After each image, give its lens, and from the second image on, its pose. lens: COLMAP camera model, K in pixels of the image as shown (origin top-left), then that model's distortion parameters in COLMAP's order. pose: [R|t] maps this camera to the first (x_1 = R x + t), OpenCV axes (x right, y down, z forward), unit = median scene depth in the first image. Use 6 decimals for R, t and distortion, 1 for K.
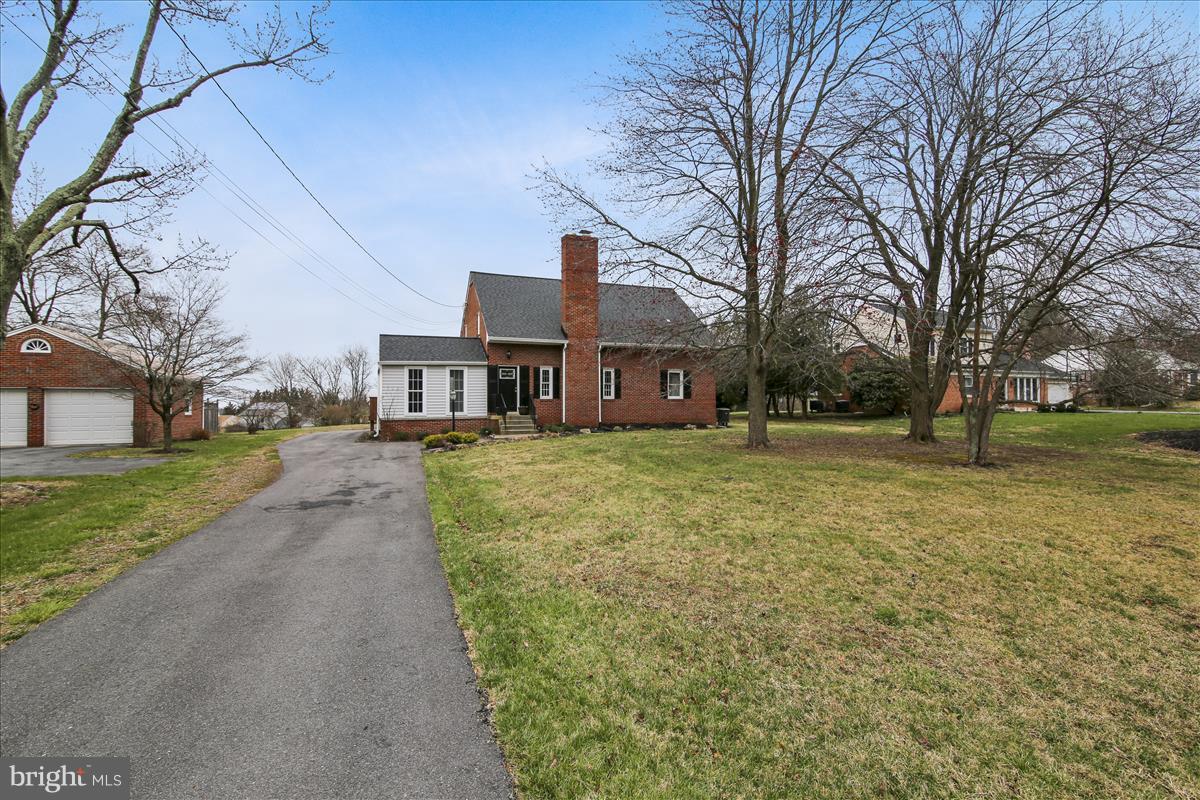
lens RADIAL K [[561.4, 0, 601.2], [0, 561.4, 396.5], [0, 0, 1]] dist [-0.001740, -0.000064]
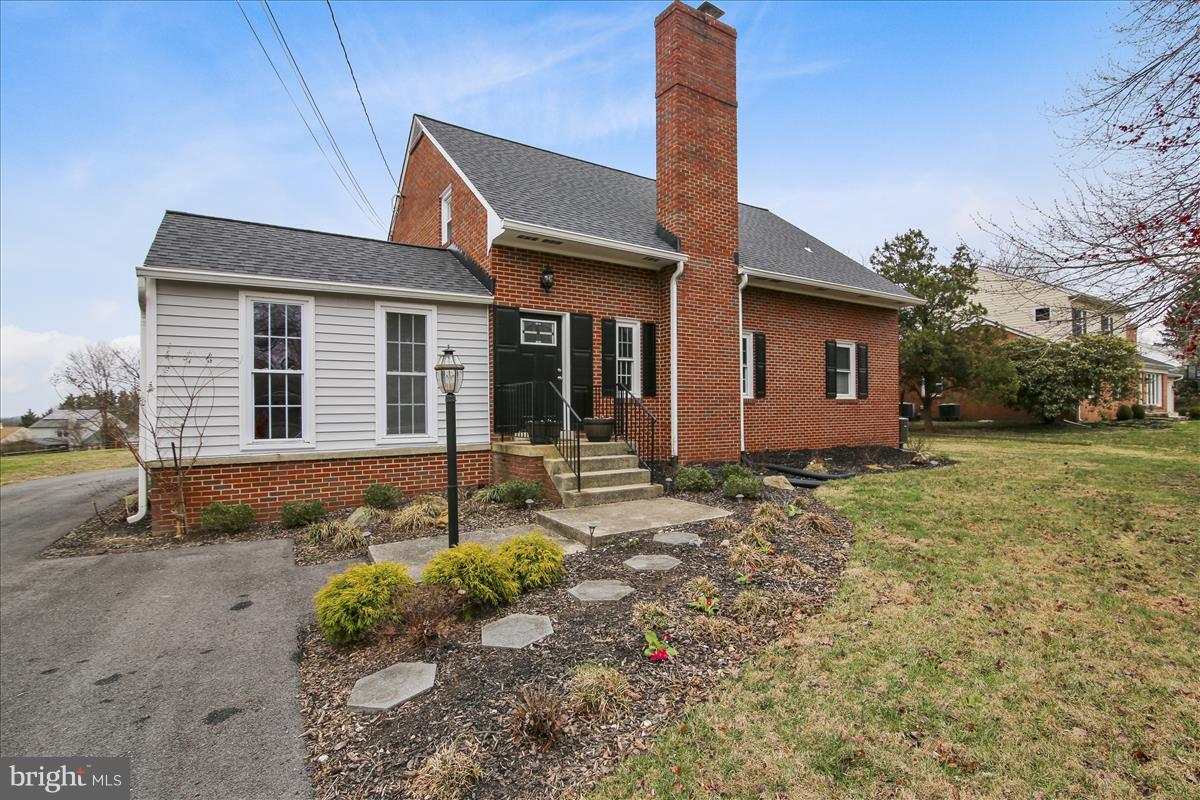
lens RADIAL K [[561.4, 0, 601.7], [0, 561.4, 408.0], [0, 0, 1]] dist [-0.001740, -0.000064]
pose [[0.982310, -0.002576, 0.187245, -0.198729], [0.000845, 0.999956, 0.009320, 0.007922], [-0.187260, -0.008997, 0.982269, 0.618183]]
